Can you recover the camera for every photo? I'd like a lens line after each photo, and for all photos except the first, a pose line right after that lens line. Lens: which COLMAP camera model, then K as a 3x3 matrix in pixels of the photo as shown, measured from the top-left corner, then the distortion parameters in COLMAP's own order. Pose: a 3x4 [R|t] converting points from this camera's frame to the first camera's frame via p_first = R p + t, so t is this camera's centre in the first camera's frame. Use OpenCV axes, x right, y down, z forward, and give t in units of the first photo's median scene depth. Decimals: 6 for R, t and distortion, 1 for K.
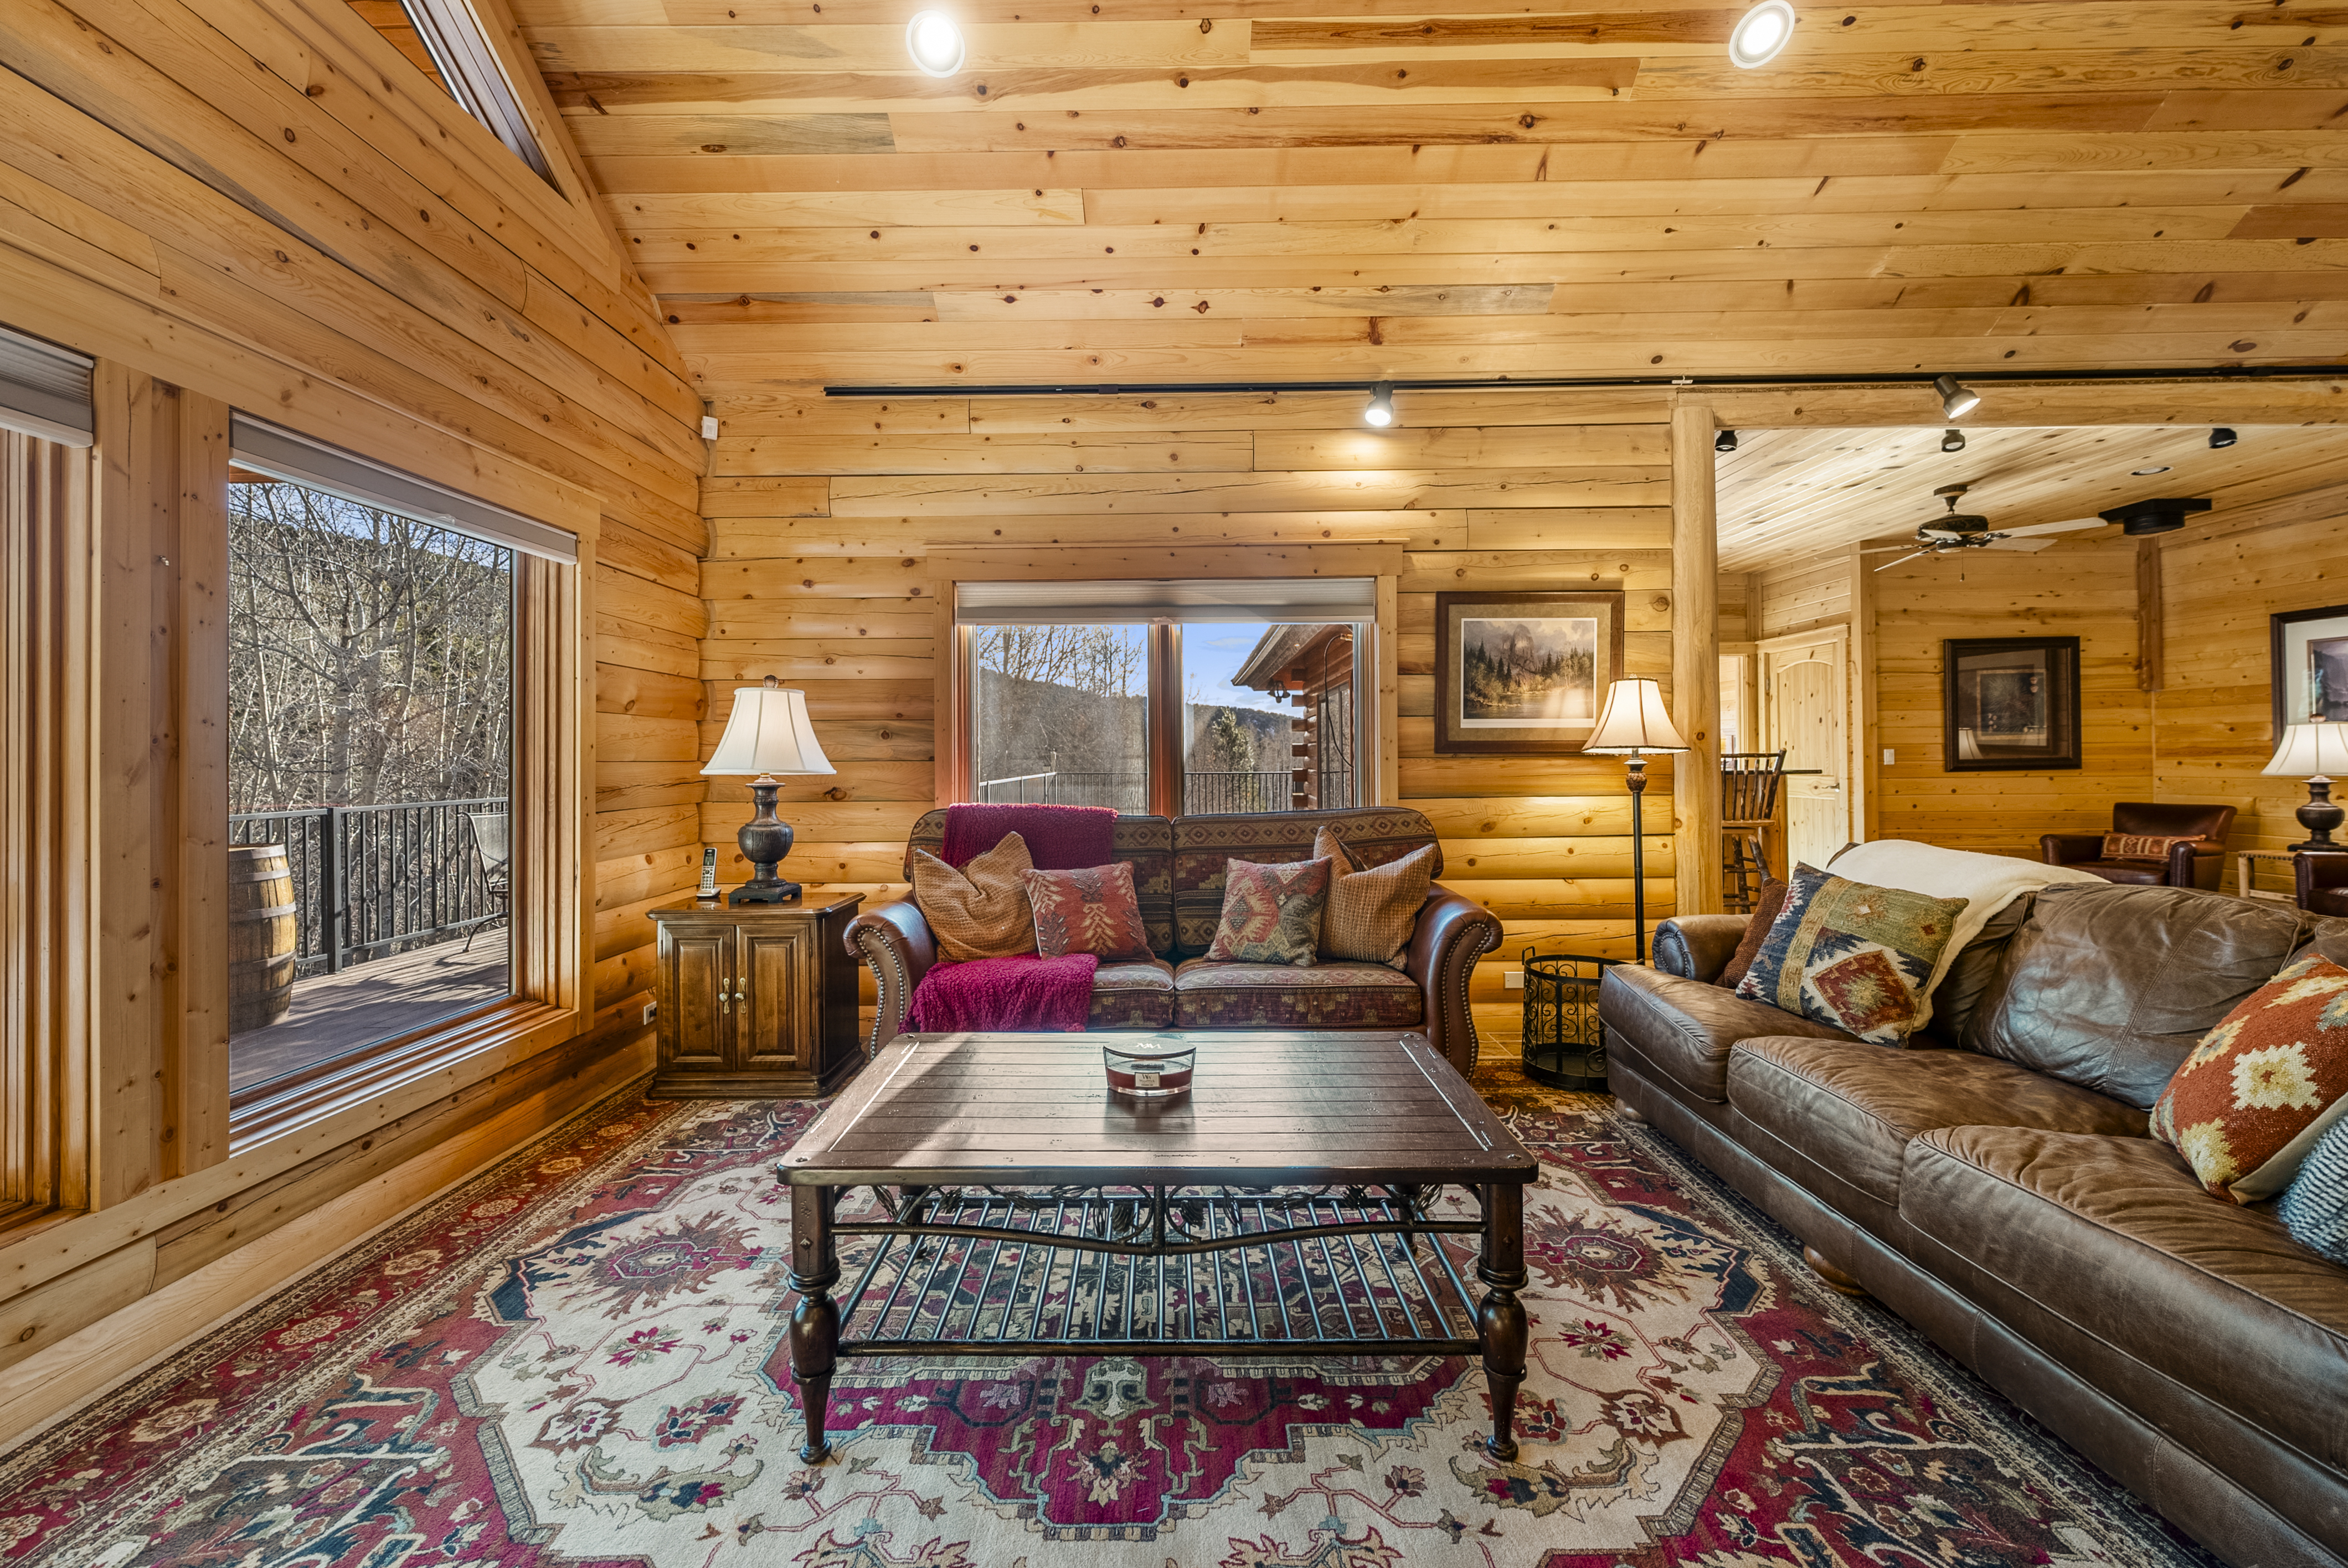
lens RADIAL K [[972.1, 0, 1171.1], [0, 972.1, 750.6], [0, 0, 1]] dist [0.001259, -0.000409]
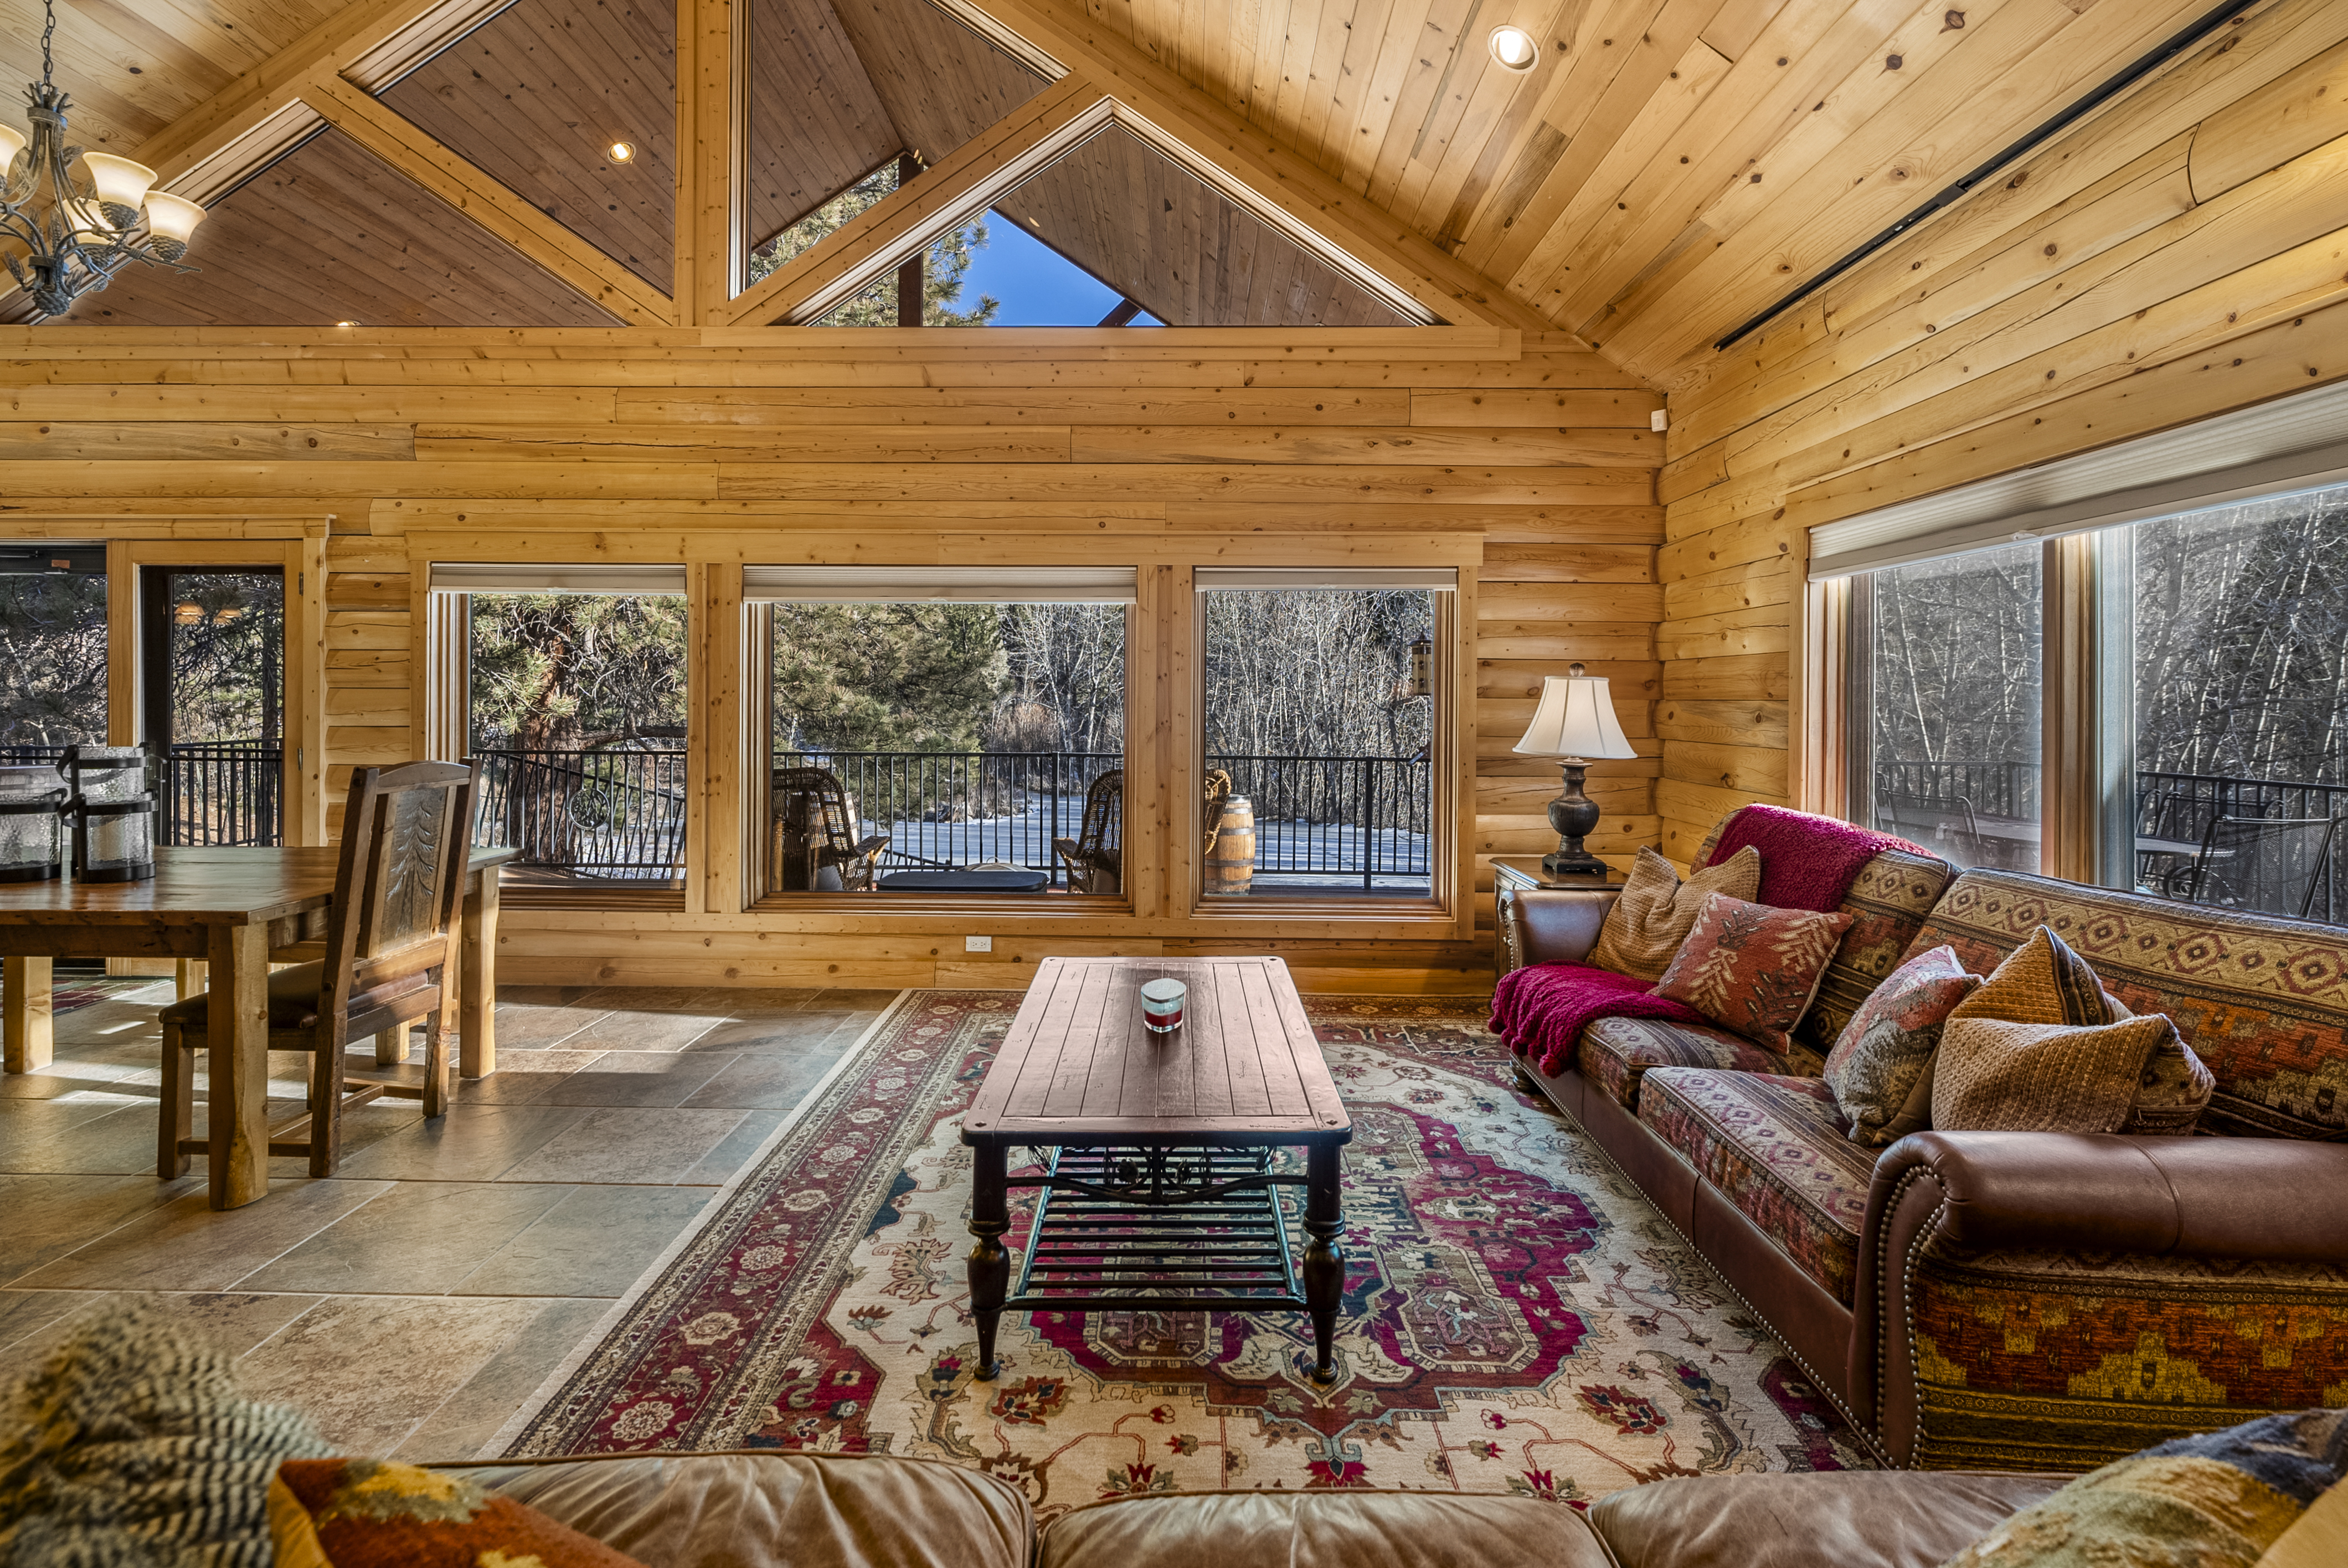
lens RADIAL K [[986.6, 0, 1168.9], [0, 986.6, 700.2], [0, 0, 1]] dist [-0.001200, -0.000485]
pose [[-0.003338, 0.007067, -0.999969, 0.645512], [-0.000578, 0.999975, 0.007069, -0.041232], [0.999994, 0.000602, -0.003334, 0.519600]]
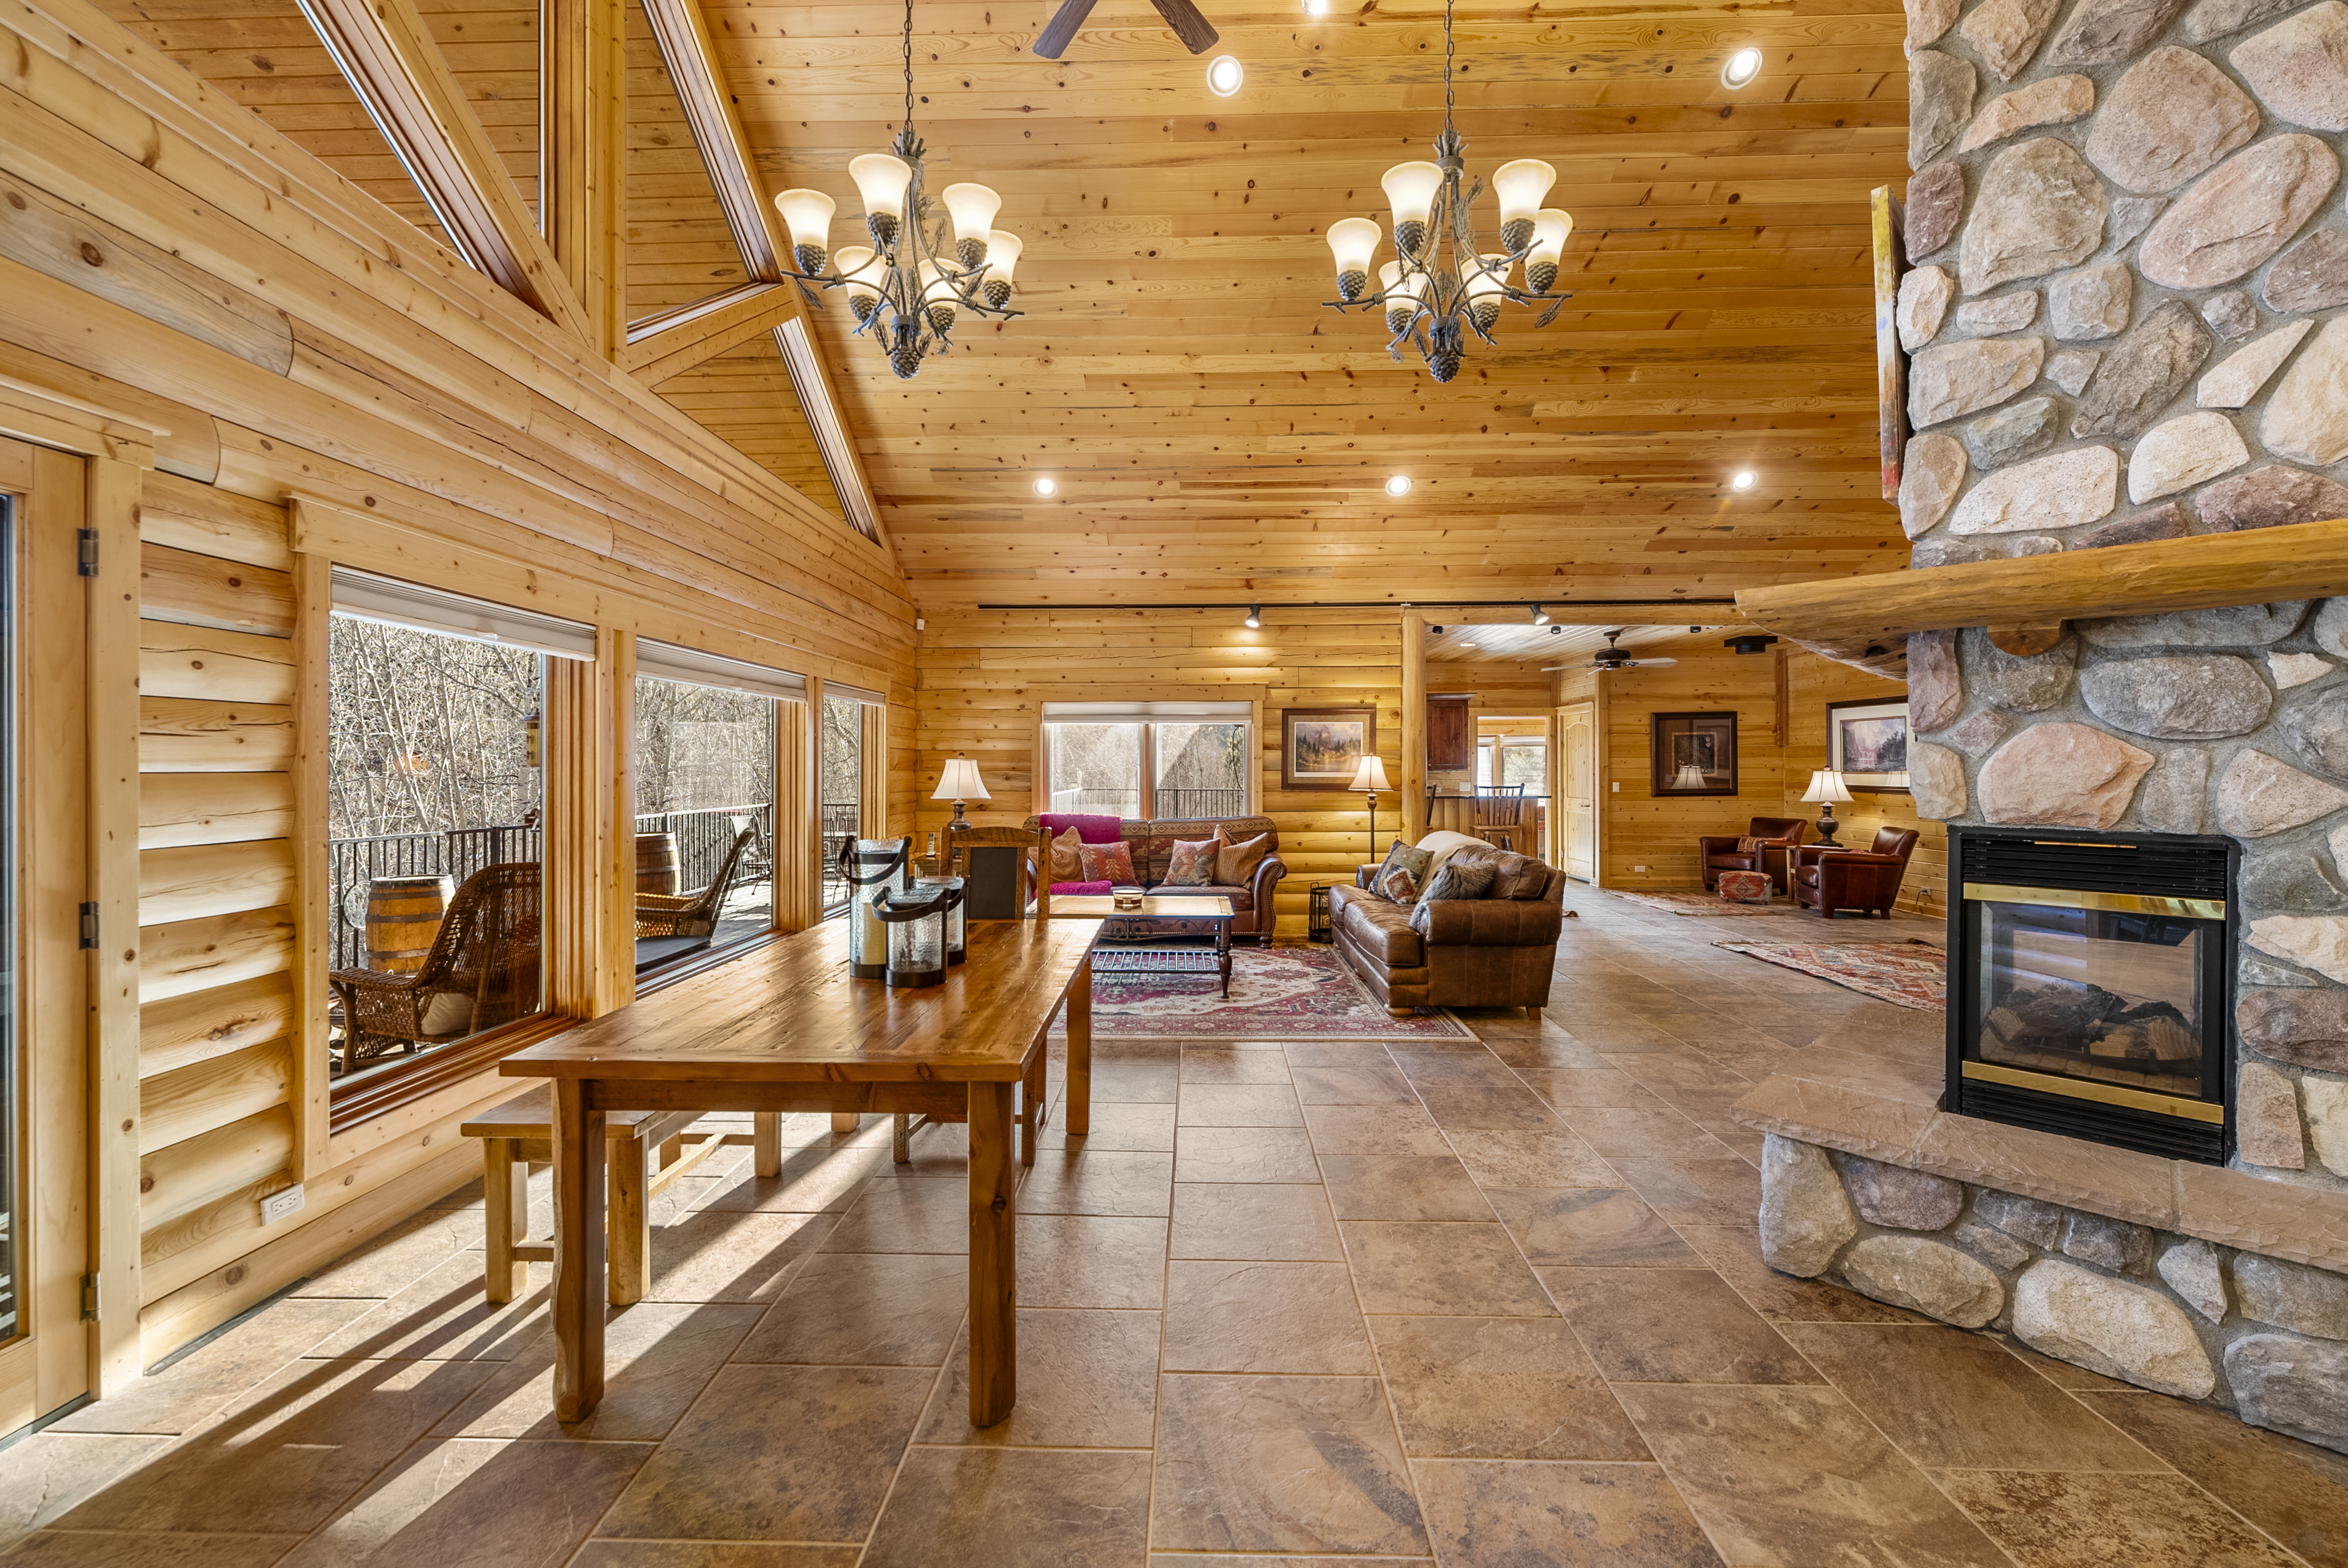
lens RADIAL K [[960.5, 0, 1173.7], [0, 960.5, 772.0], [0, 0, 1]] dist [0.000683, 0.000032]
pose [[0.999857, 0.006075, -0.015813, 0.087206], [-0.005905, 0.999925, 0.010747, -0.057061], [0.015877, -0.010652, 0.999817, -1.059739]]
